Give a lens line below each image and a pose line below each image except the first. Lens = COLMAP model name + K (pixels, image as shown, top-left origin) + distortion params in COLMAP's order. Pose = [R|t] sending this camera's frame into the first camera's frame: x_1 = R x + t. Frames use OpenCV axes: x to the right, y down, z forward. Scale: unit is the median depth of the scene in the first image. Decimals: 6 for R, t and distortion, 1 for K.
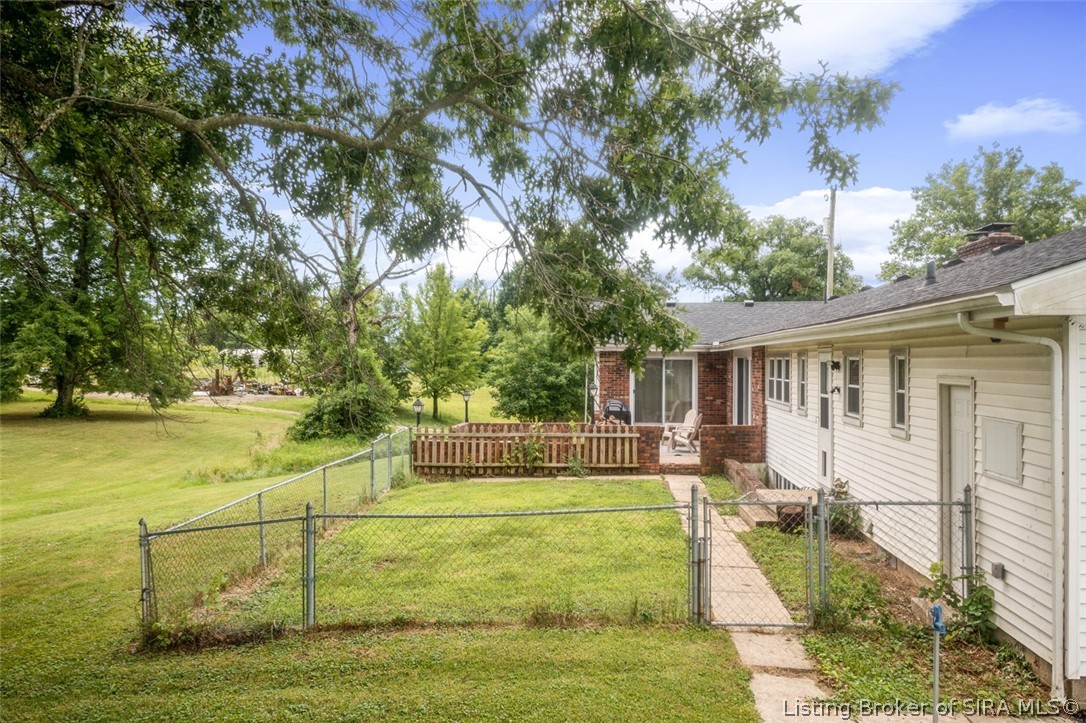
lens RADIAL K [[858.0, 0, 553.1], [0, 858.0, 360.2], [0, 0, 1]] dist [-0.017228, 0.010494]
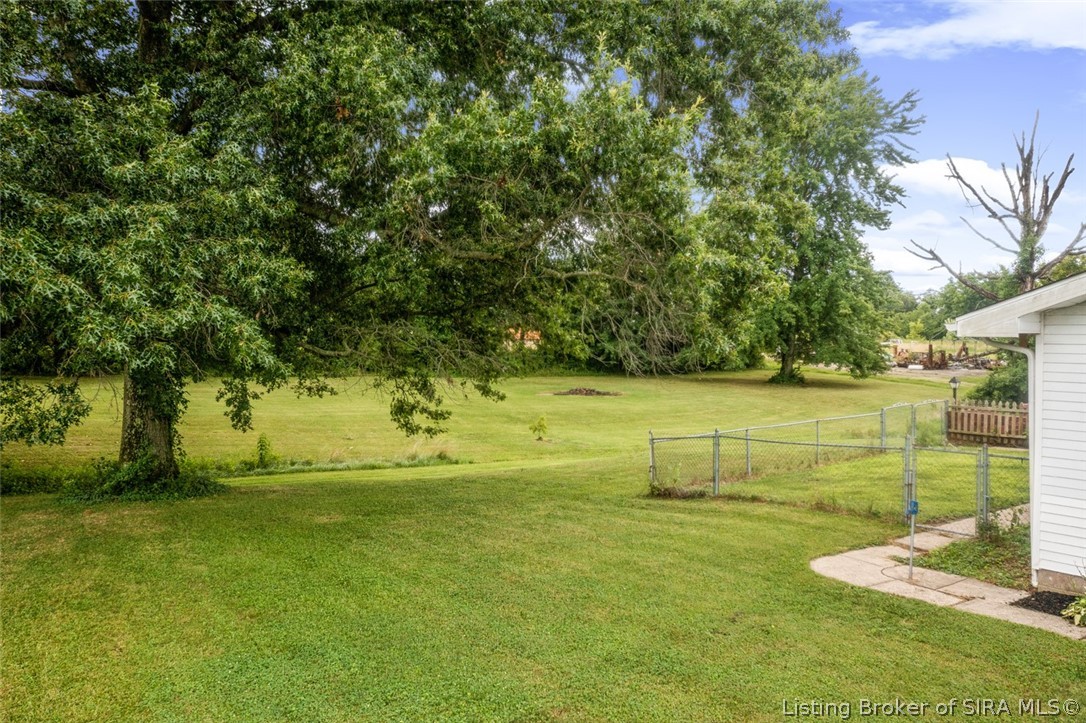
lens RADIAL K [[858.0, 0, 538.9], [0, 858.0, 361.6], [0, 0, 1]] dist [-0.017228, 0.010494]
pose [[0.643773, 0.020738, -0.764935, 0.392263], [0.006226, 0.999458, 0.032336, -0.019120], [0.765191, -0.025580, 0.643295, -0.219627]]
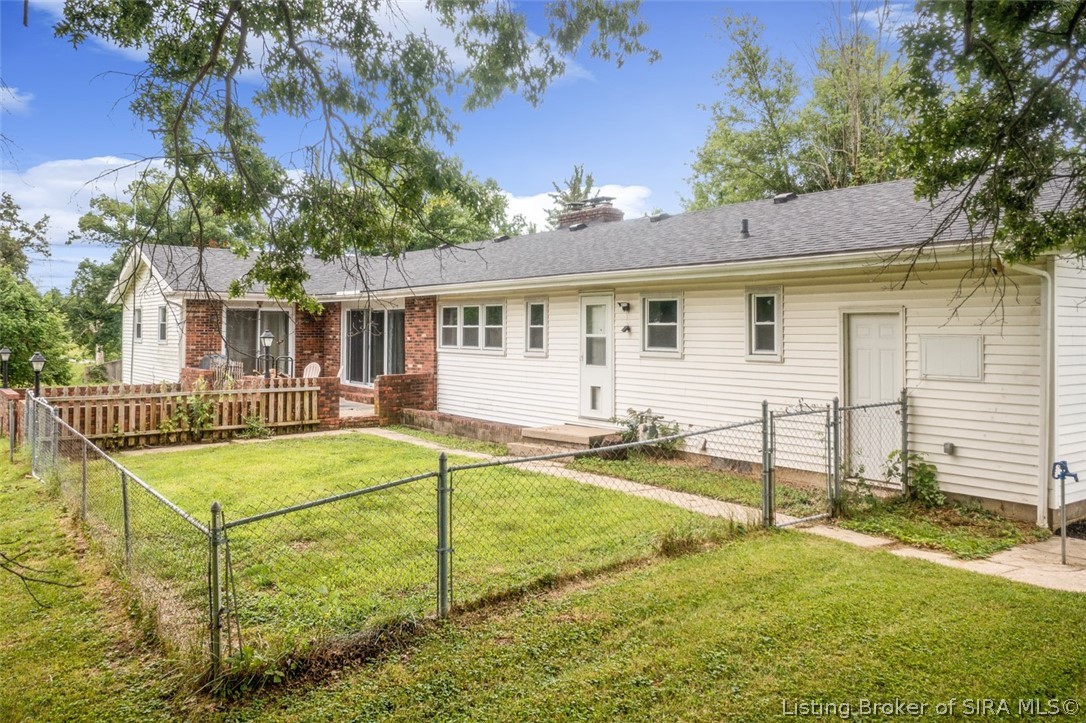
lens RADIAL K [[858.0, 0, 535.8], [0, 858.0, 310.0], [0, 0, 1]] dist [-0.017228, 0.010494]
pose [[0.757986, 0.015420, 0.652088, -0.322210], [-0.002387, 0.999779, -0.020868, 0.022489], [-0.652266, 0.014261, 0.757856, 0.151678]]
